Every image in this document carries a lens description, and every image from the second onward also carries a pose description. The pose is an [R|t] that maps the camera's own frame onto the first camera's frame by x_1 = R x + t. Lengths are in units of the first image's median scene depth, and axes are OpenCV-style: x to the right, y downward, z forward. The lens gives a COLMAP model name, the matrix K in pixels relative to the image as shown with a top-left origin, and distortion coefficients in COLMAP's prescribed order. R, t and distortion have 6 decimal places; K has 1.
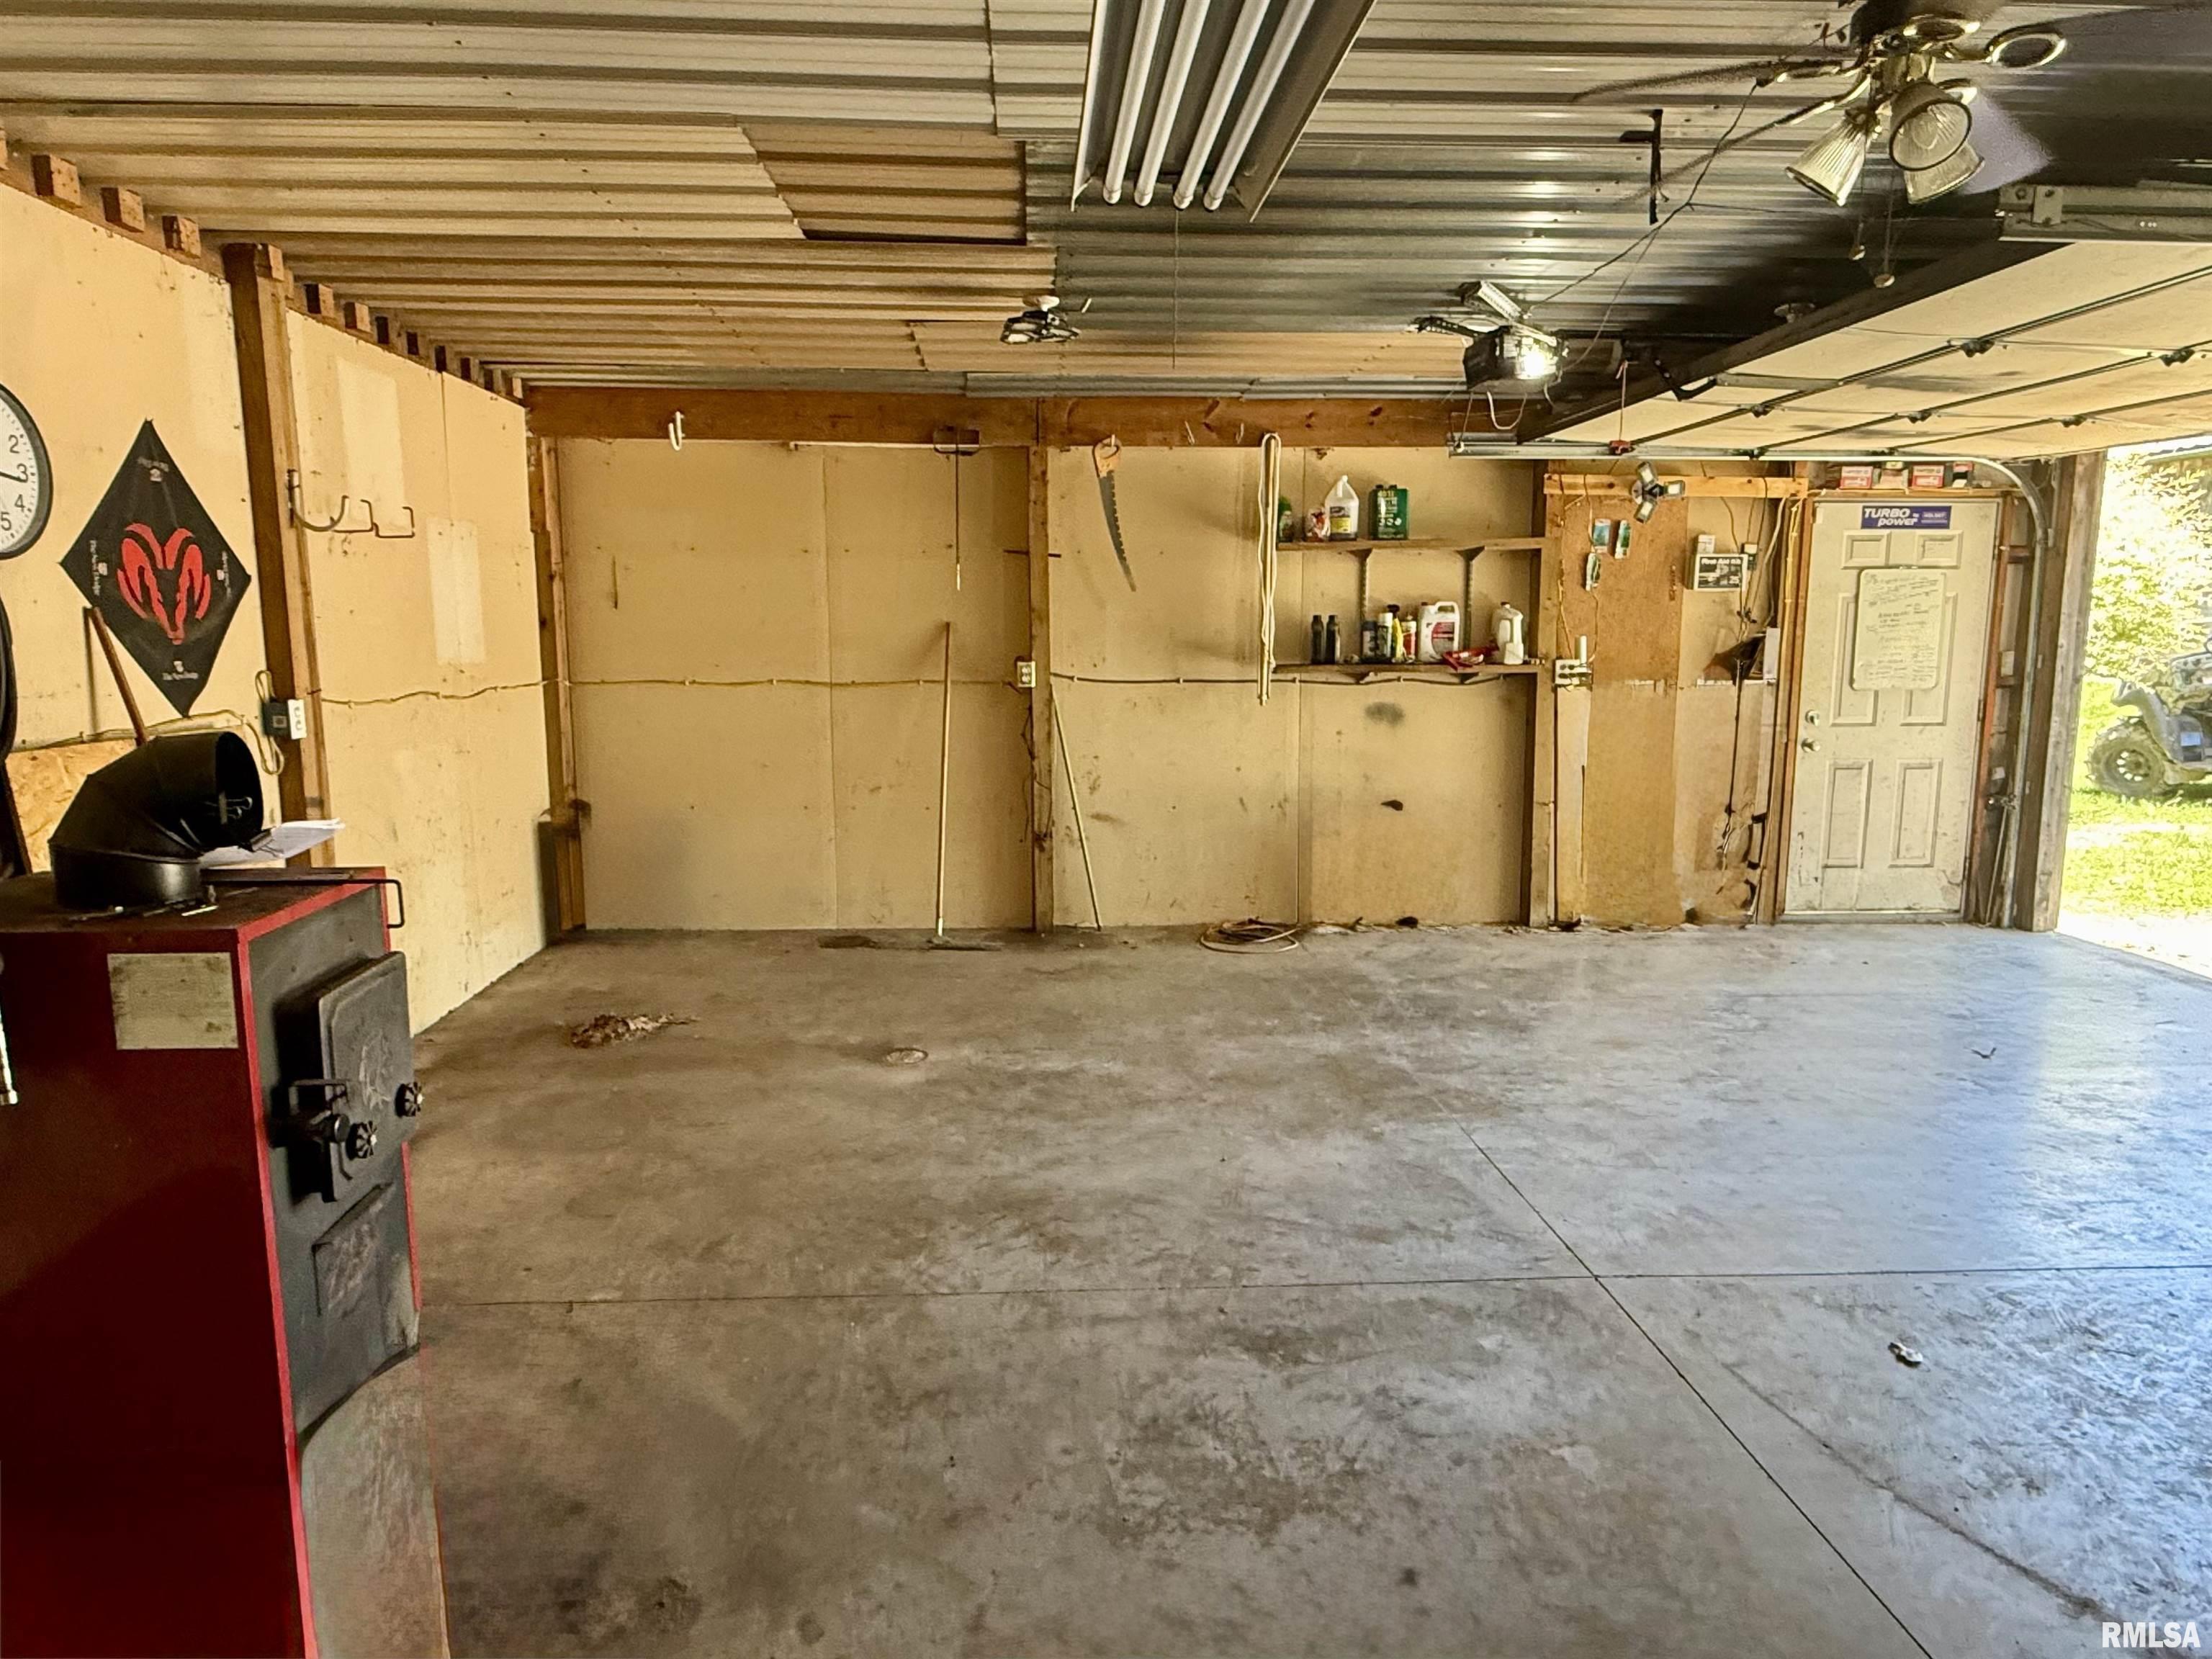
lens RADIAL K [[1390.5, 0, 1106.0], [0, 1390.5, 829.5], [0, 0, 1]] dist [0.002550, 0.004489]
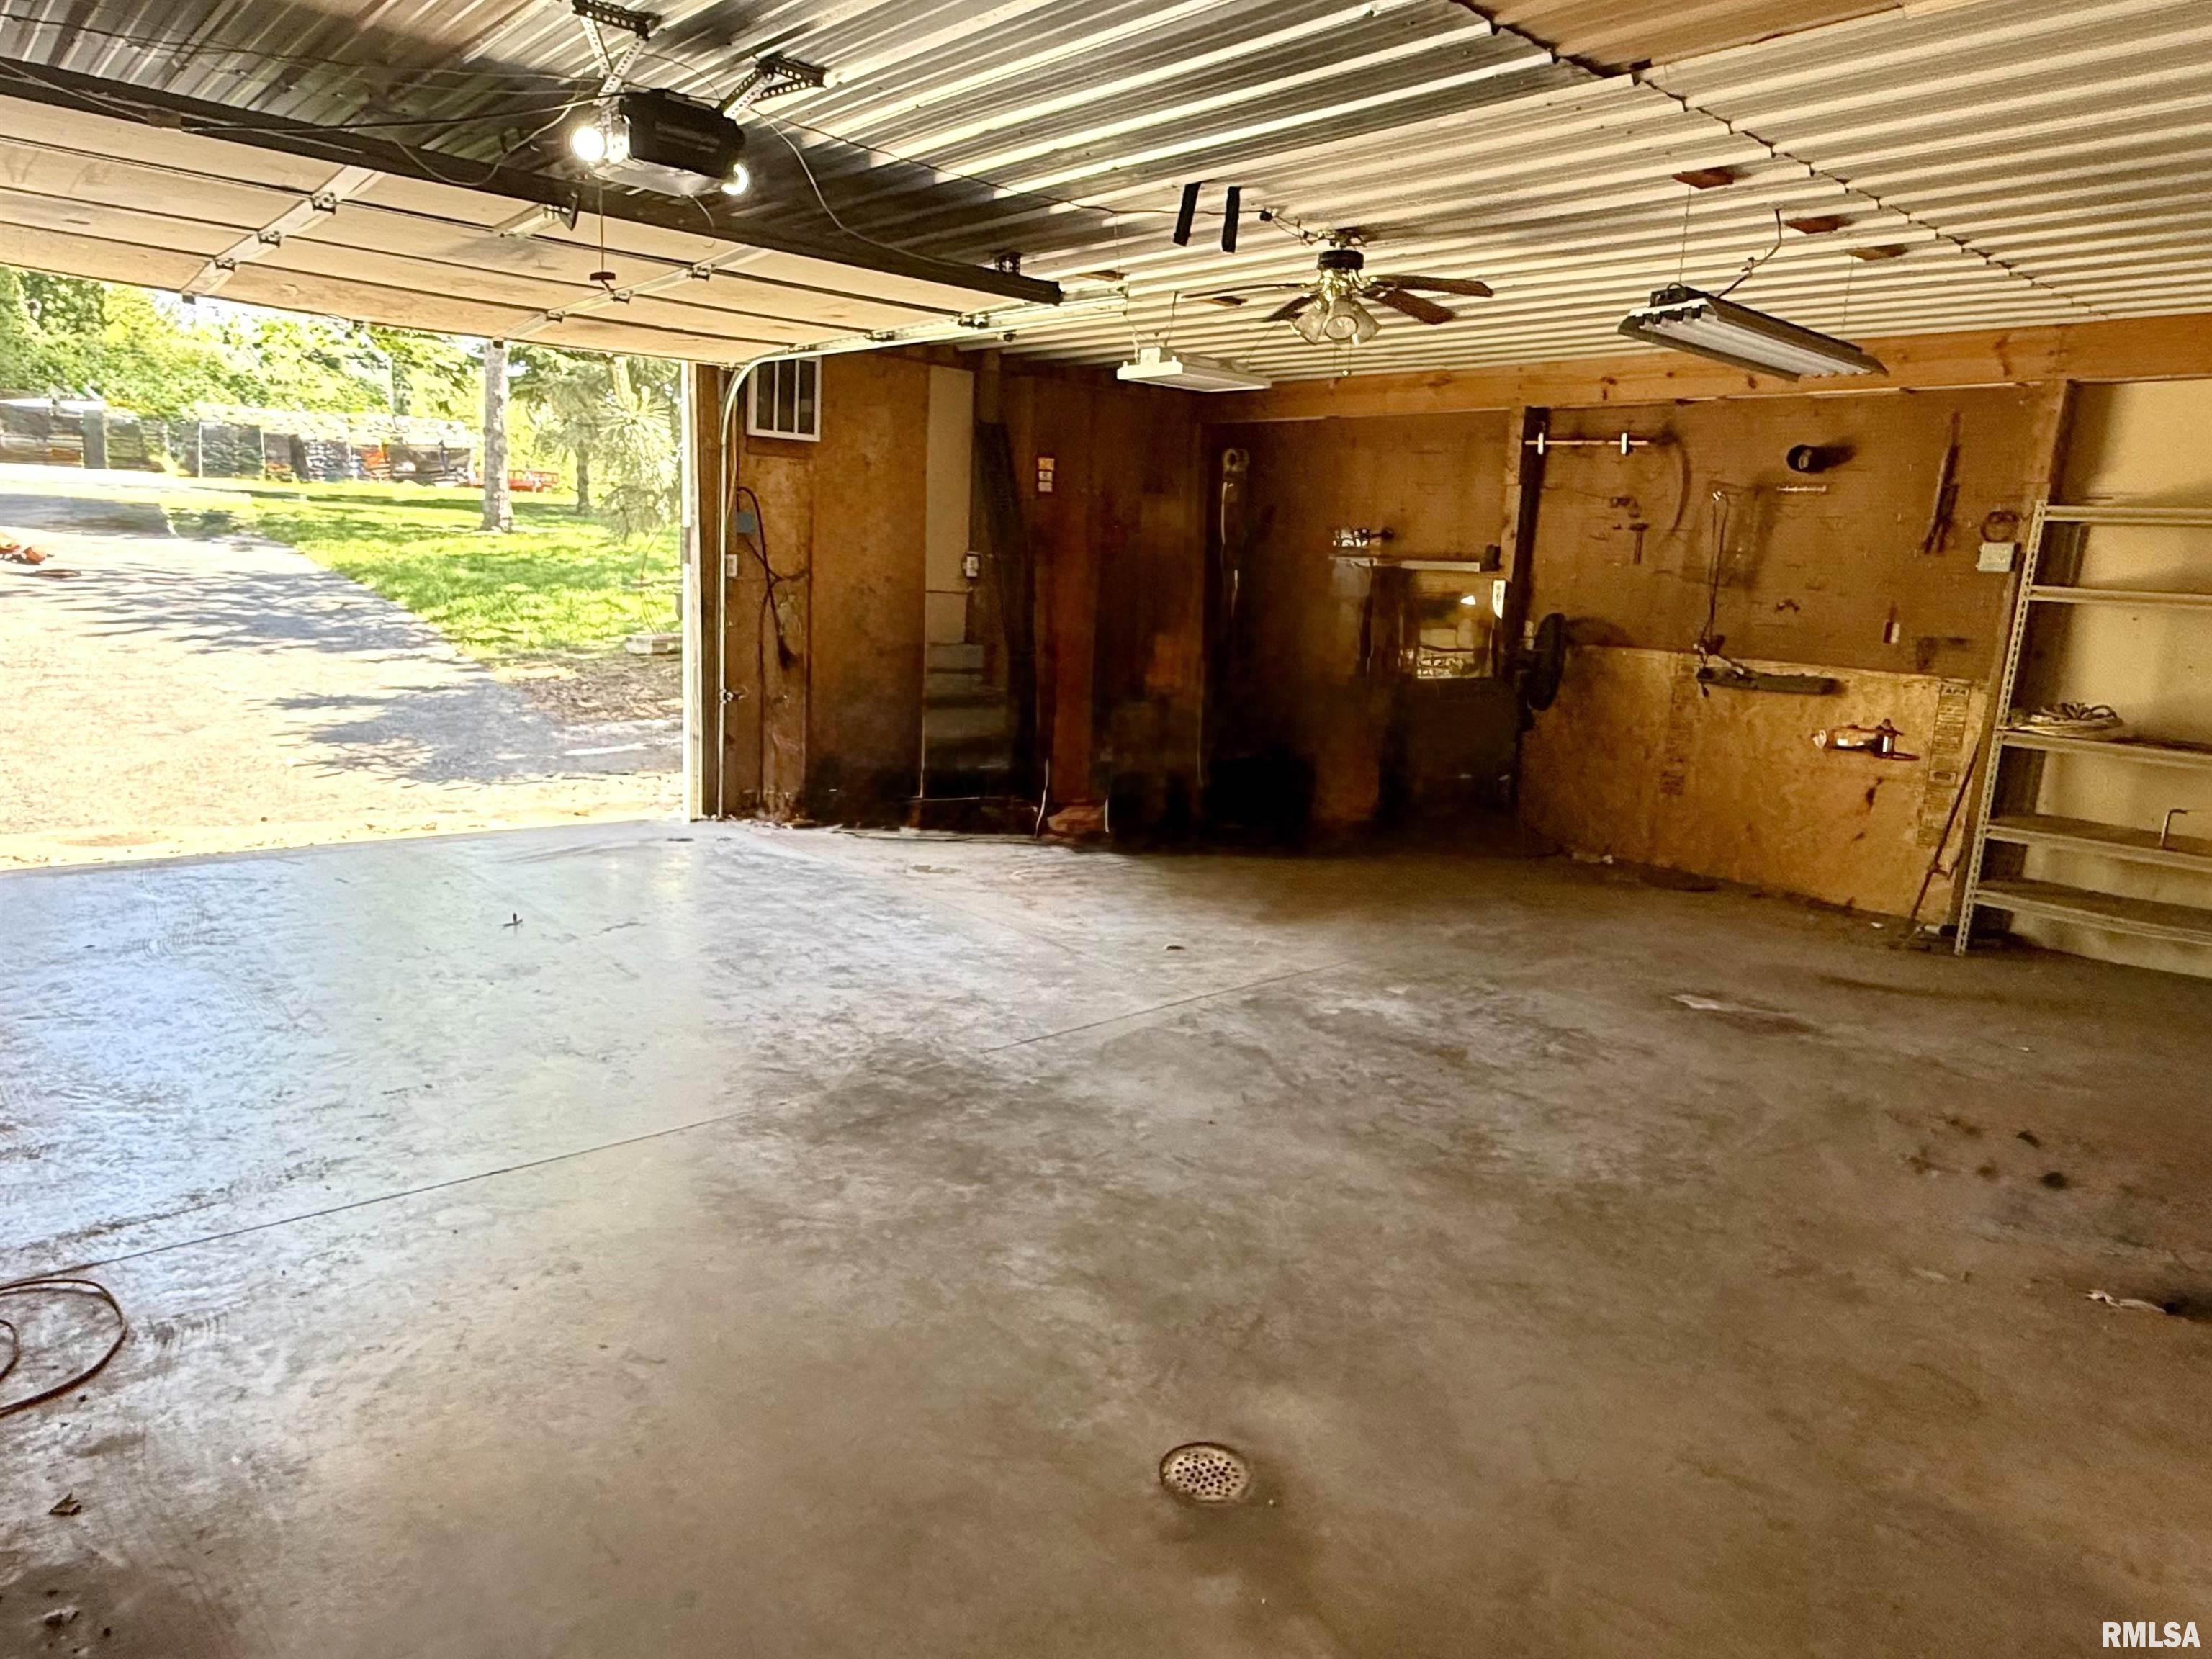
lens RADIAL K [[1390.5, 0, 1106.0], [0, 1390.5, 829.5], [0, 0, 1]] dist [0.002550, 0.004489]
pose [[-0.624530, -0.185837, 0.758569, -0.590380], [0.061854, 0.956458, 0.285241, -0.241947], [-0.778547, 0.225062, -0.585842, 1.688378]]
